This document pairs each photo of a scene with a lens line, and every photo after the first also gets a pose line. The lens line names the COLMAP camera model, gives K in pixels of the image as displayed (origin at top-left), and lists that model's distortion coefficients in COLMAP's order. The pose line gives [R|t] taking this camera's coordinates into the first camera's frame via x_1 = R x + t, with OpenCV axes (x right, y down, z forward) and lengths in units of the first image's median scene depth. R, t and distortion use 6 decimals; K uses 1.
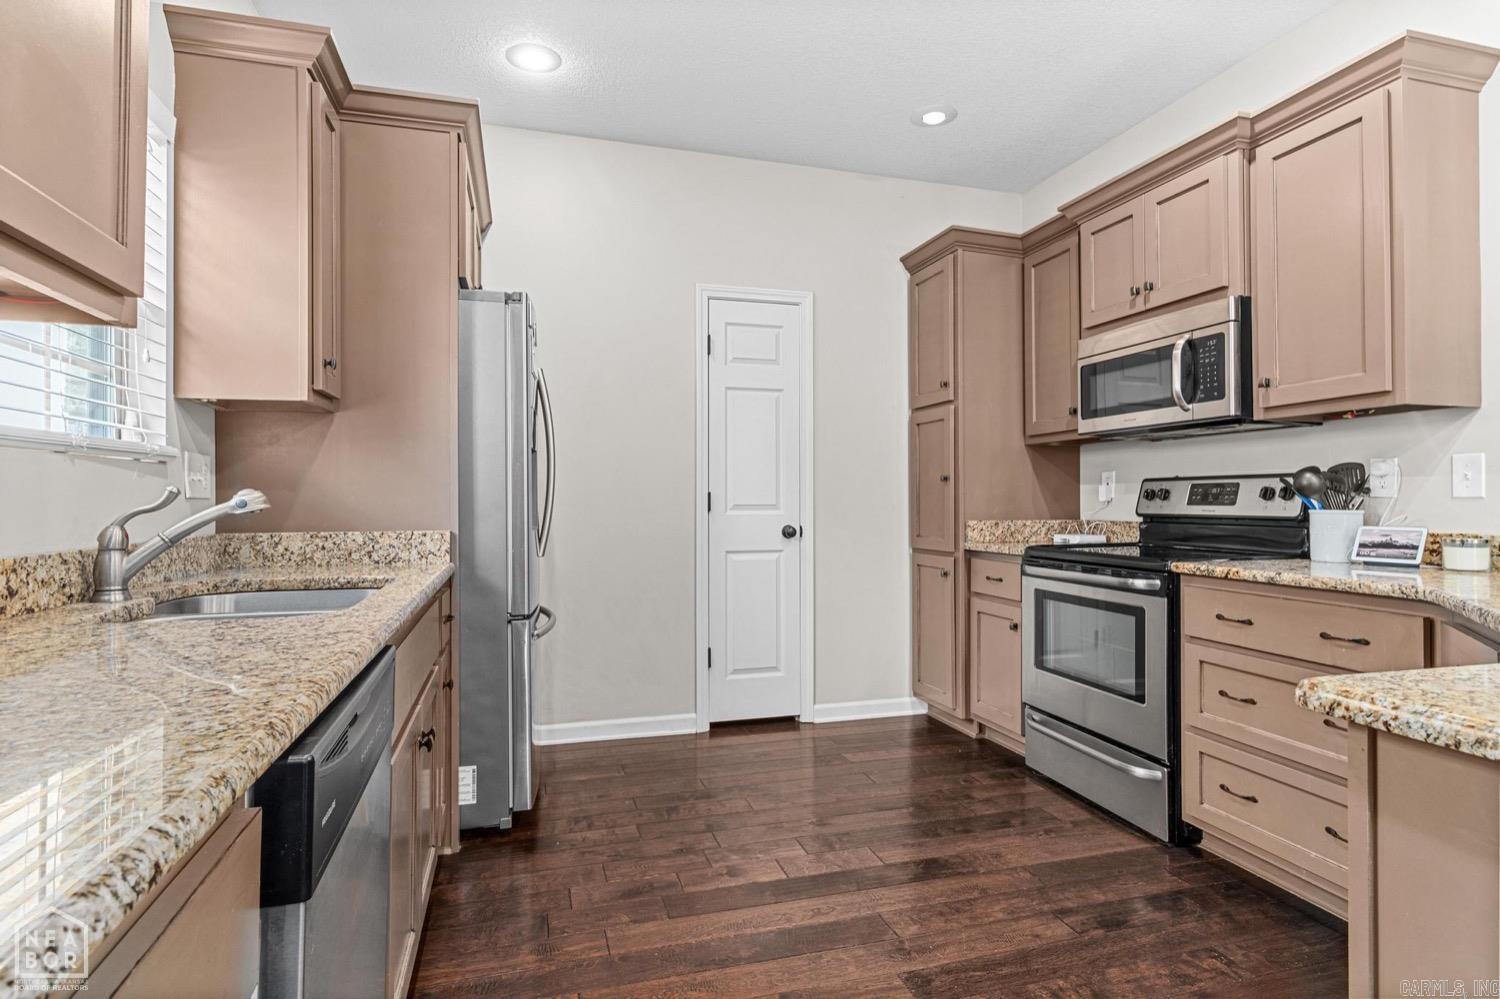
lens RADIAL K [[799.3, 0, 753.0], [0, 799.3, 486.5], [0, 0, 1]] dist [0.005843, -0.001324]
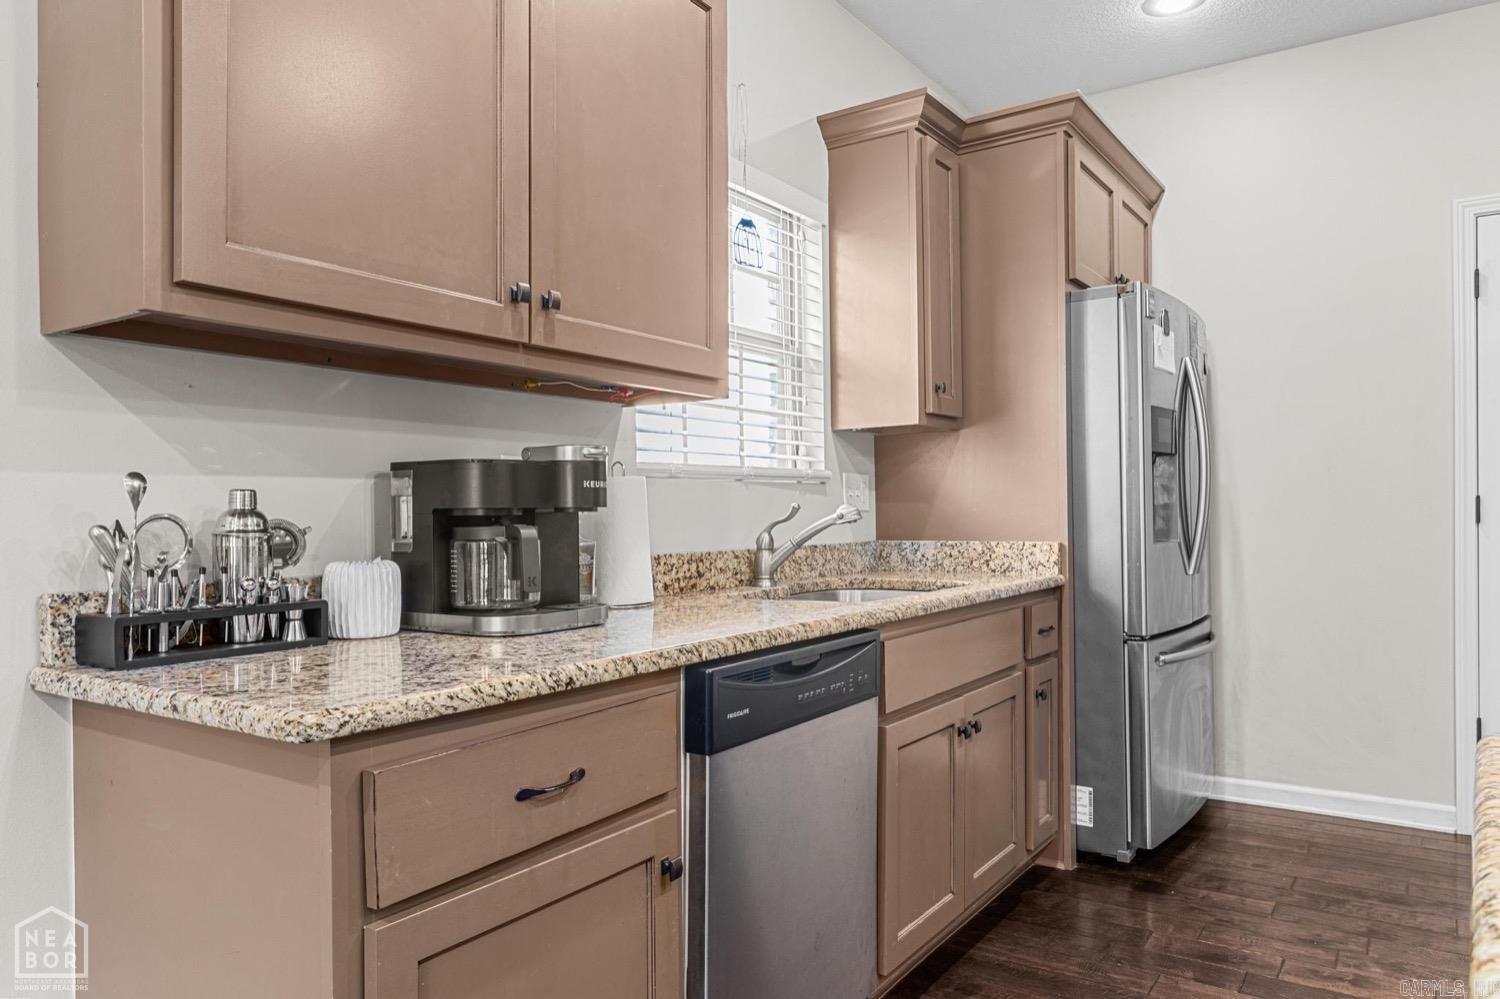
lens RADIAL K [[1014.3, 0, 749.9], [0, 1014.3, 507.5], [0, 0, 1]] dist [0.000655, 0.001278]
pose [[0.629426, -0.009637, -0.777000, 0.368152], [0.022400, 0.999733, 0.005746, -0.002583], [0.776737, -0.021022, 0.629474, -0.079702]]
